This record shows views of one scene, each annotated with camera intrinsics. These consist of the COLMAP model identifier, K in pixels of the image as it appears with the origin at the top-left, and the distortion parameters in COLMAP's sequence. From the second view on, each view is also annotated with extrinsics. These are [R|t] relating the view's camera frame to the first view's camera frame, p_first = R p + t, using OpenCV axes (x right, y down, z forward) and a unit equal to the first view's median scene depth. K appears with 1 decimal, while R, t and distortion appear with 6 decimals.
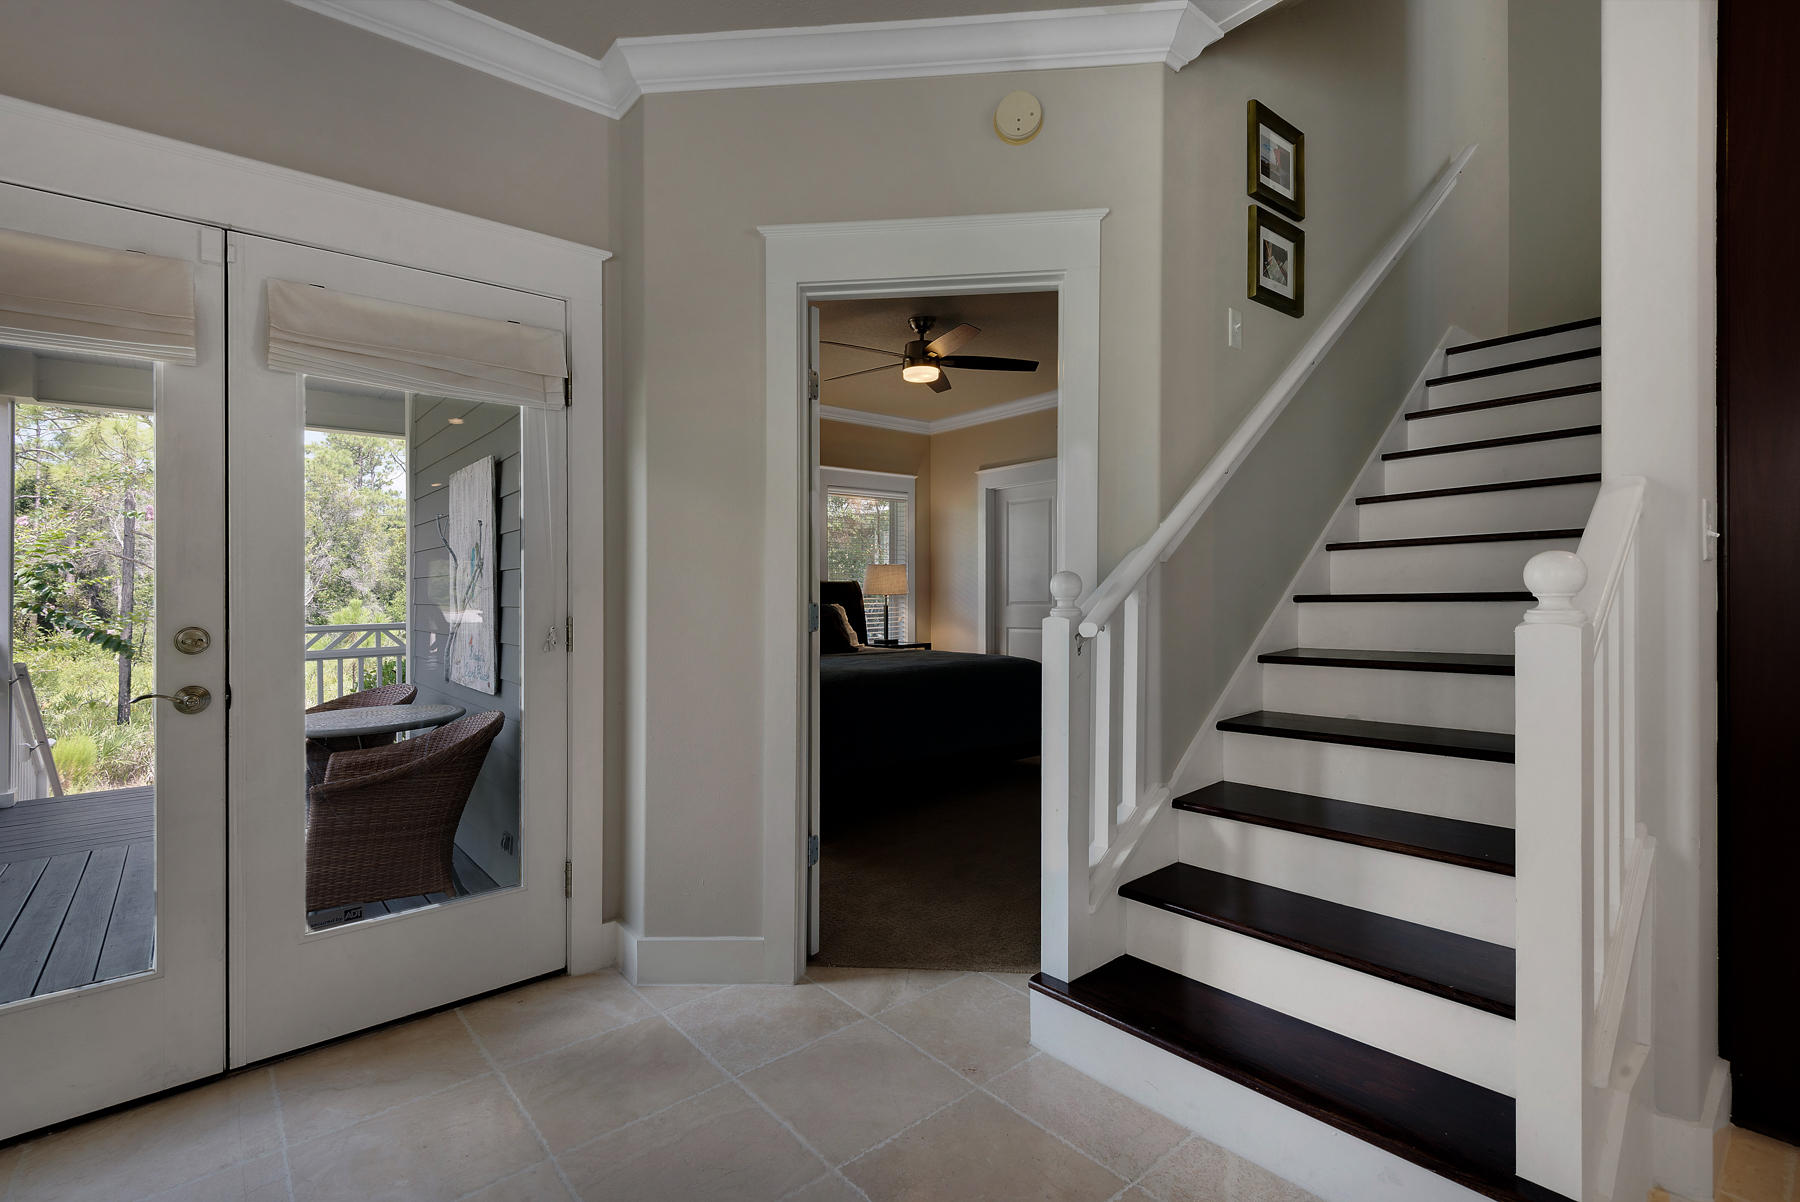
lens RADIAL K [[827.2, 0, 906.8], [0, 827.2, 594.8], [0, 0, 1]] dist [0.026555, -0.018658]
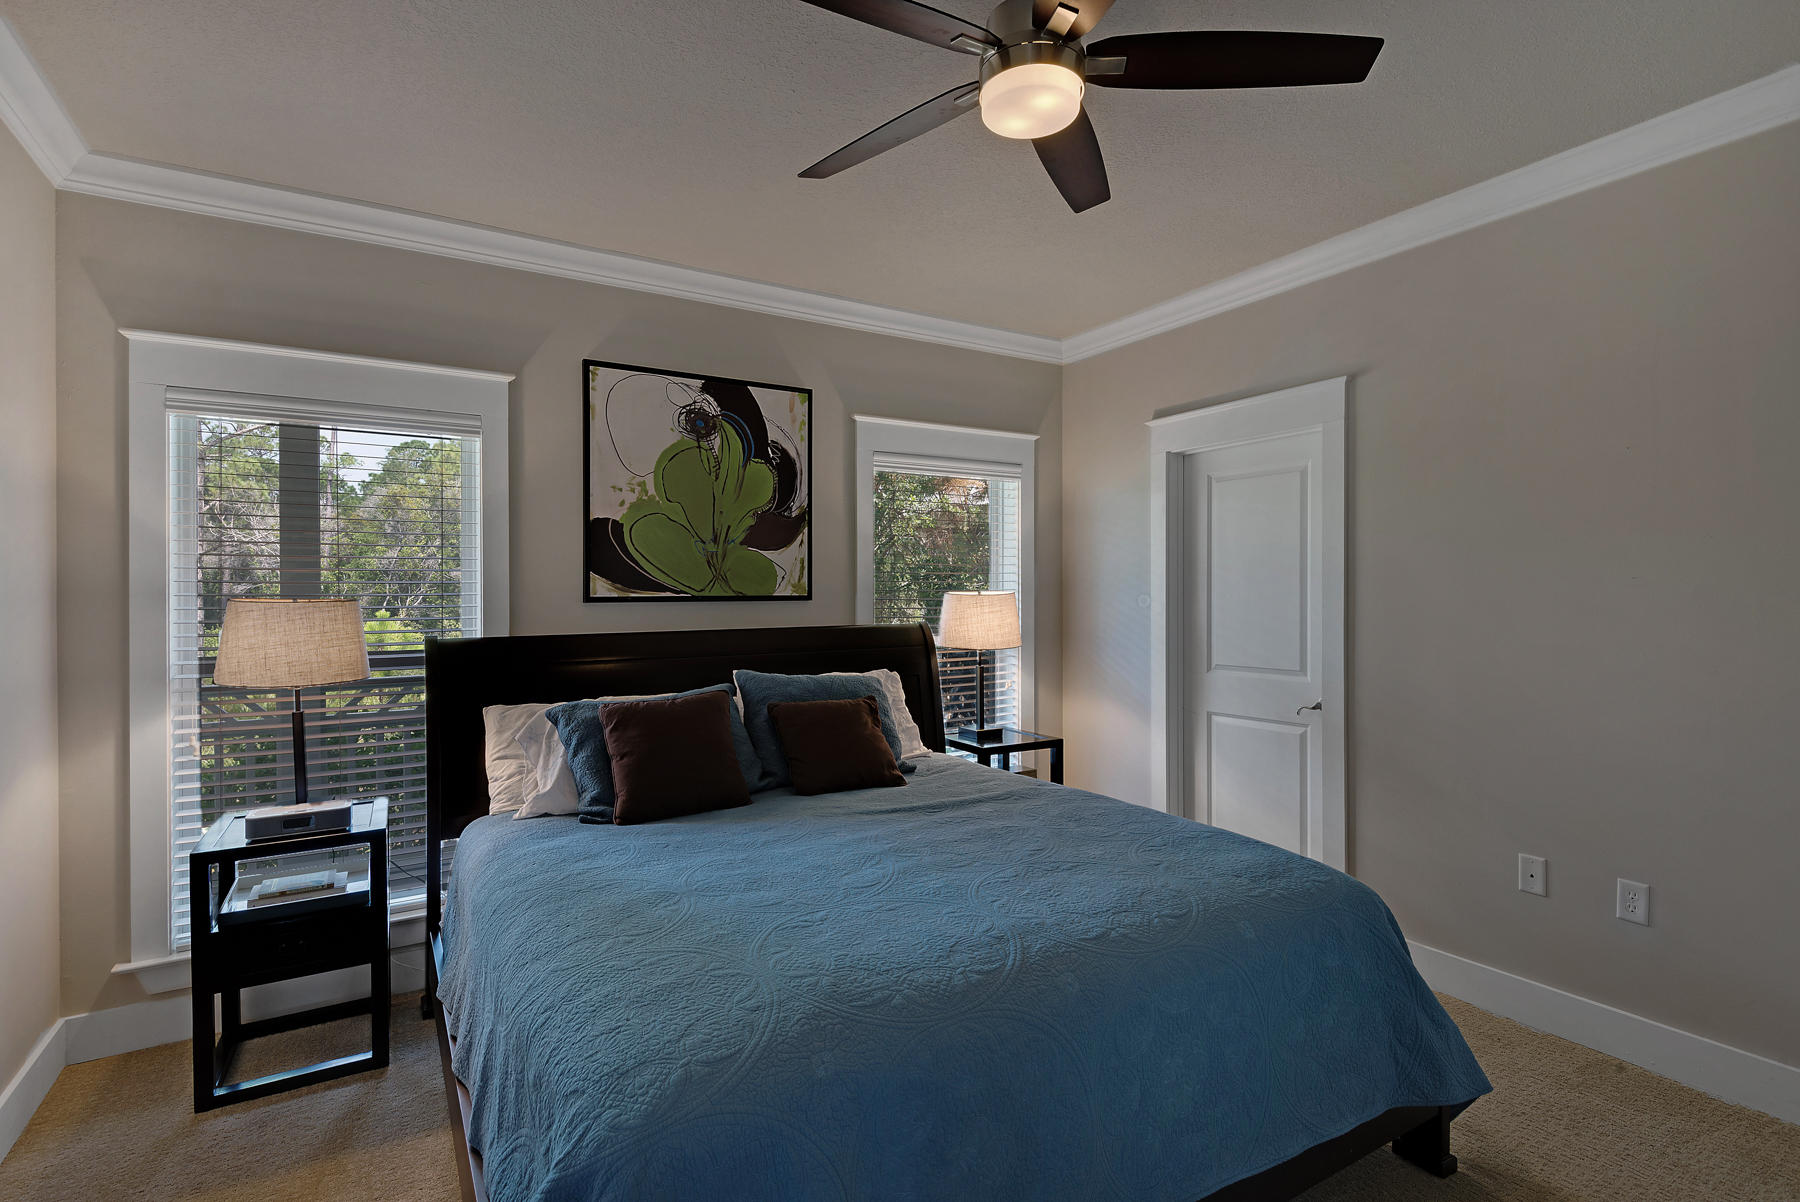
lens RADIAL K [[877.9, 0, 910.4], [0, 877.9, 614.5], [0, 0, 1]] dist [0.004093, 0.000640]
pose [[0.989631, 0.007164, -0.143457, 0.014015], [-0.003529, 0.999667, 0.025577, -0.037595], [0.143593, -0.024806, 0.989326, 0.415995]]
